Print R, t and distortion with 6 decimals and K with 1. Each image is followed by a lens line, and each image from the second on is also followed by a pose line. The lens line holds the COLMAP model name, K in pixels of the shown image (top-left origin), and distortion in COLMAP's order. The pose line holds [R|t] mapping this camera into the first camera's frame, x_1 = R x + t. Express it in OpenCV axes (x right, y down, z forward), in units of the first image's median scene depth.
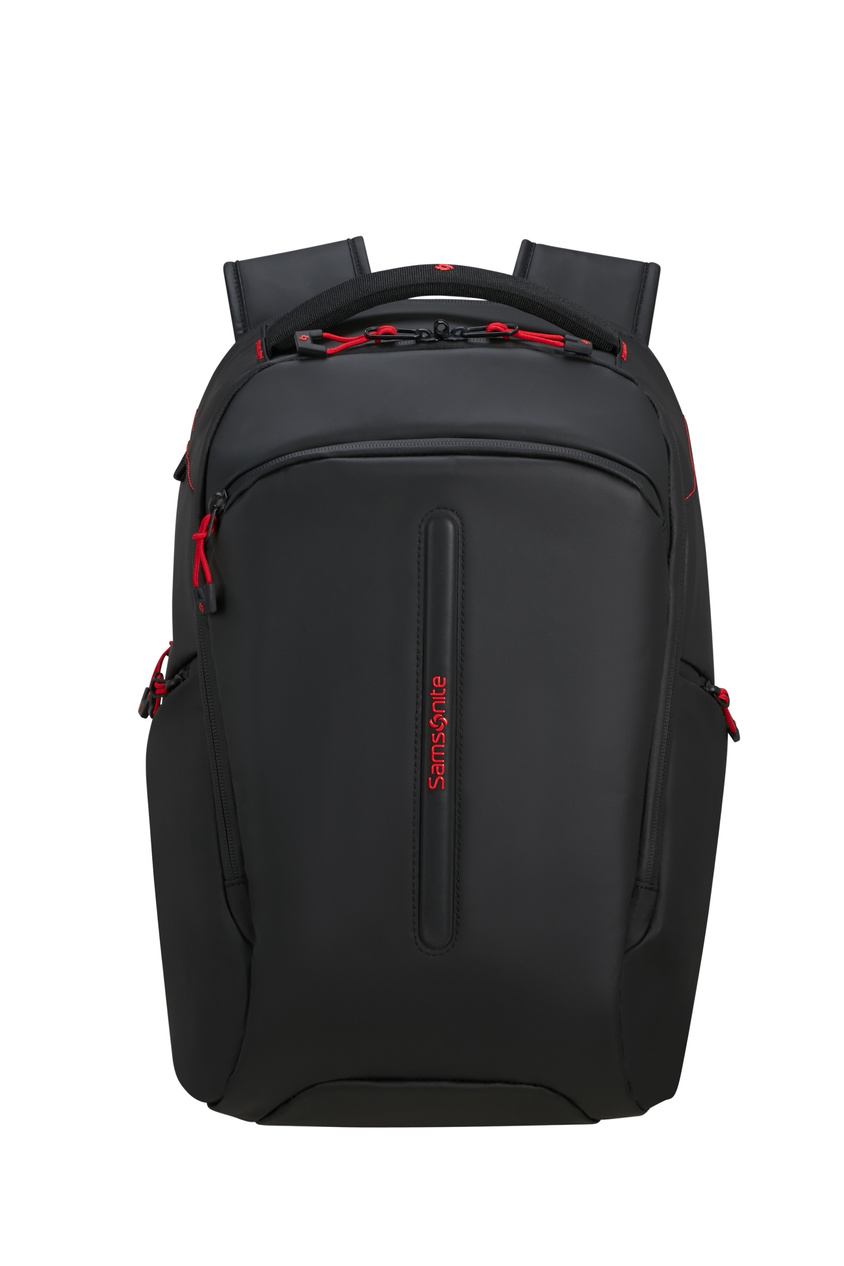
lens RADIAL K [[3820.5, 0, 422.0], [0, 3820.5, 633.0], [0, 0, 1]] dist [-0.532403, 0.624738]
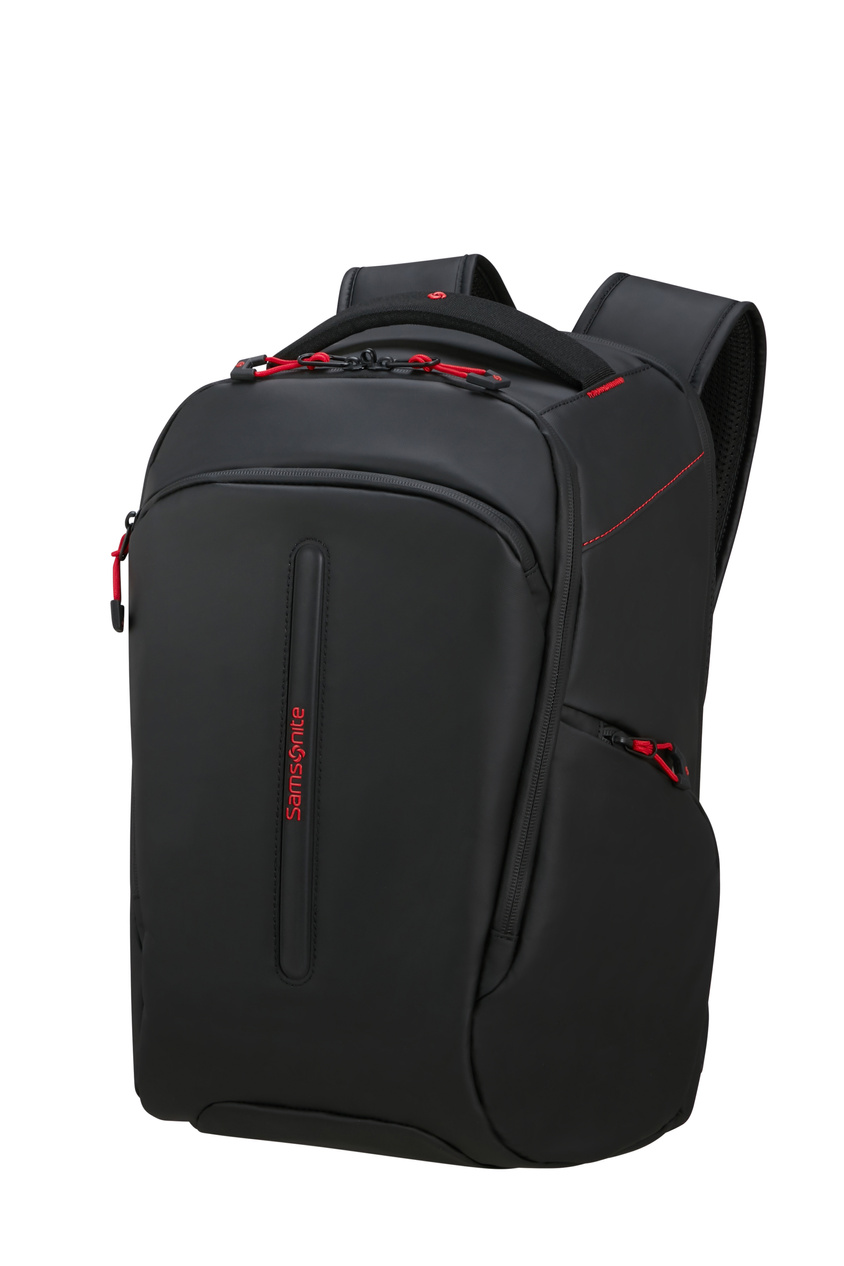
lens RADIAL K [[3820.5, 0, 422.0], [0, 3820.5, 633.0], [0, 0, 1]] dist [-0.532403, 0.624738]
pose [[0.959905, 0.058952, -0.274058, 0.299286], [-0.058274, 0.998244, 0.010622, -0.019903], [0.274203, 0.005775, 0.961655, 0.049937]]
